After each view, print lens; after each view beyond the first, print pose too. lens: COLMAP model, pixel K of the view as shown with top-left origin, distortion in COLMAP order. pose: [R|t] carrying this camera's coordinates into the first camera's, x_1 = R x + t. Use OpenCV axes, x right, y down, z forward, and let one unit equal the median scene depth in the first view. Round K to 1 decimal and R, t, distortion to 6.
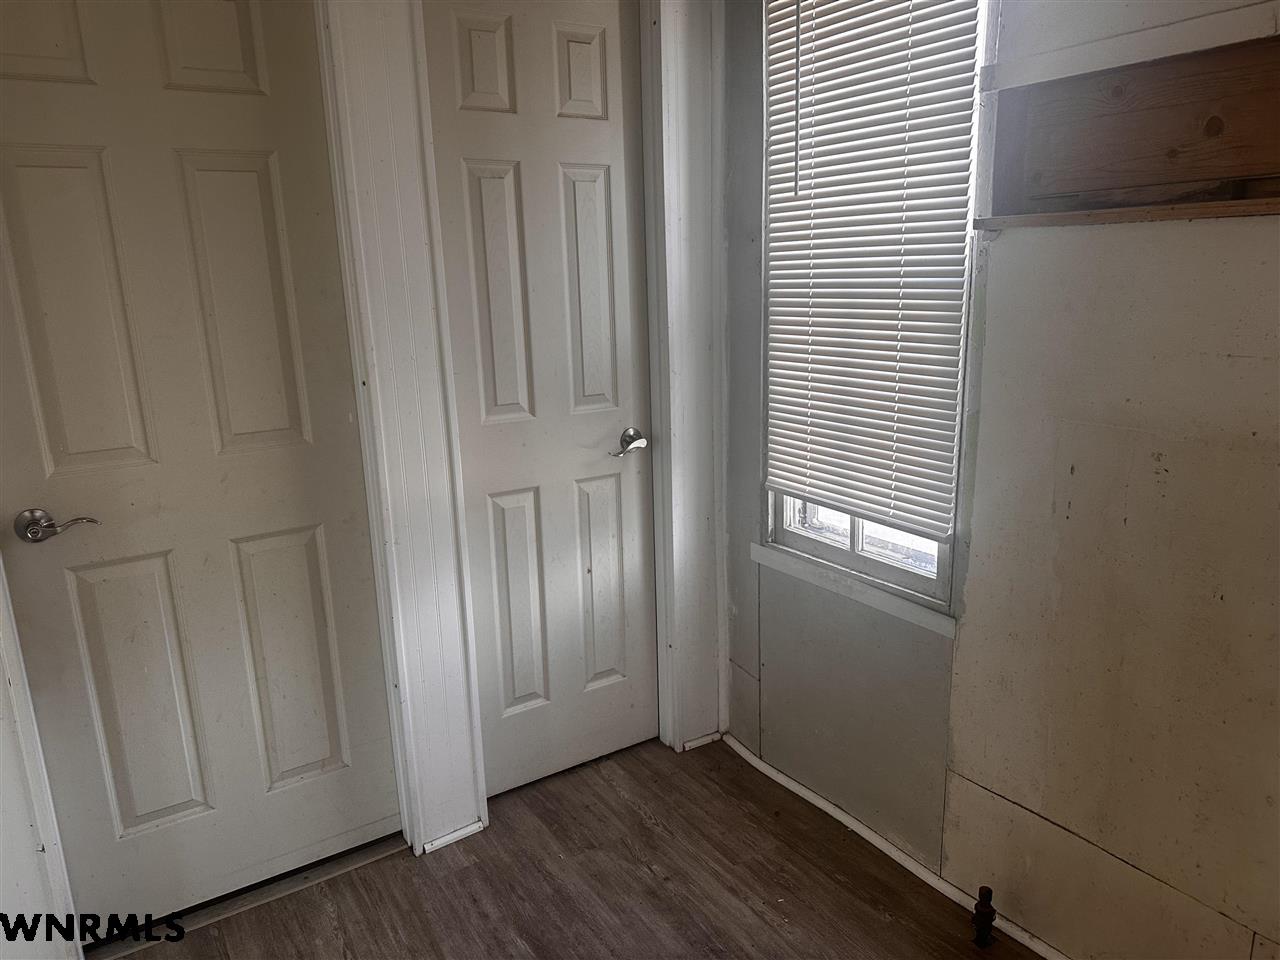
lens RADIAL K [[931.3, 0, 639.8], [0, 931.3, 481.0], [0, 0, 1]] dist [0.064651, -0.076188]
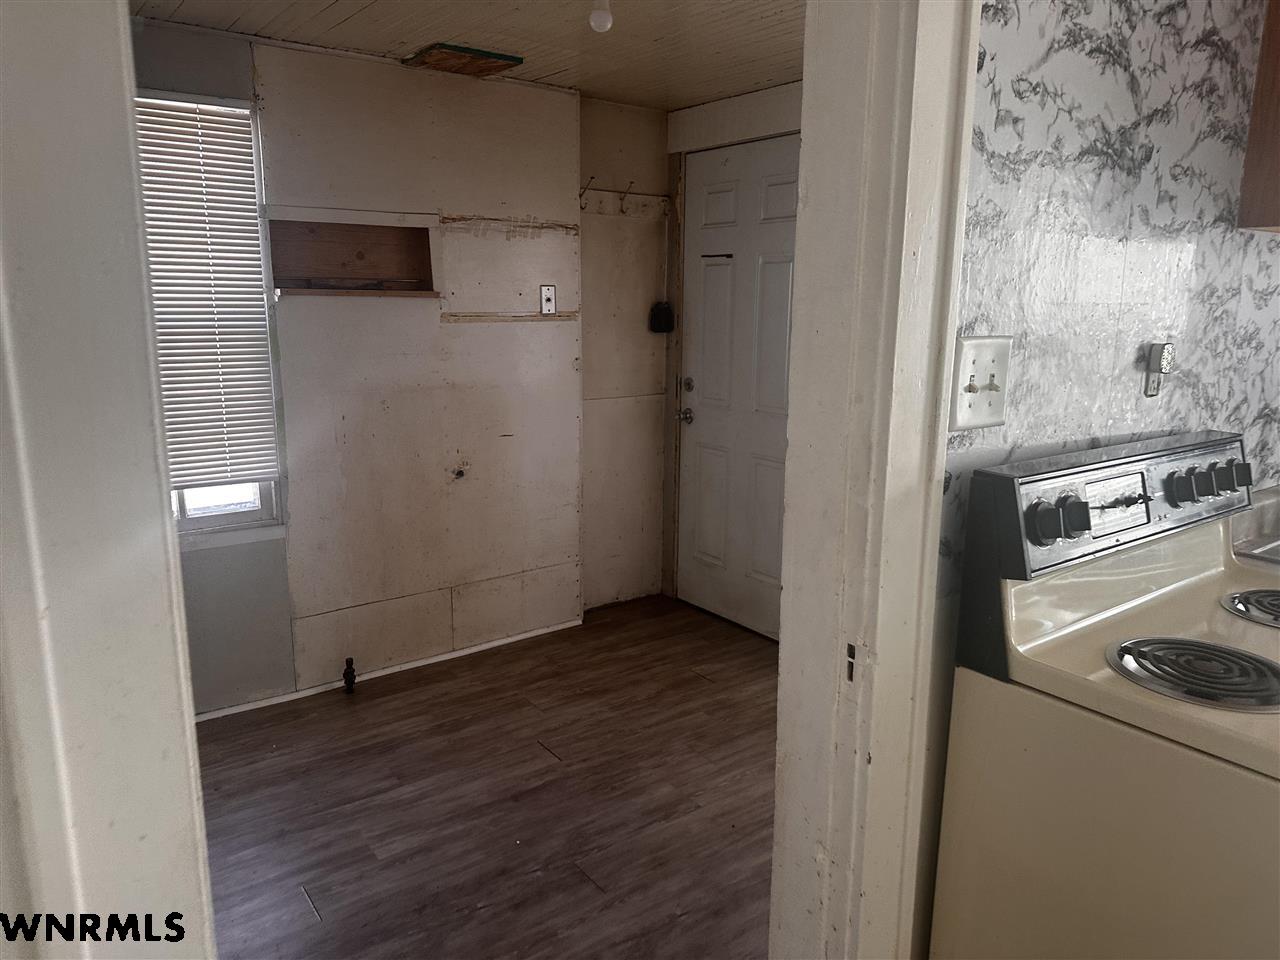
lens RADIAL K [[931.3, 0, 643.1], [0, 931.3, 488.0], [0, 0, 1]] dist [0.064651, -0.076188]
pose [[-0.077547, -0.164355, 0.983348, -1.354982], [0.231833, 0.956309, 0.178118, -0.066394], [-0.969660, 0.241785, -0.036055, 0.430797]]
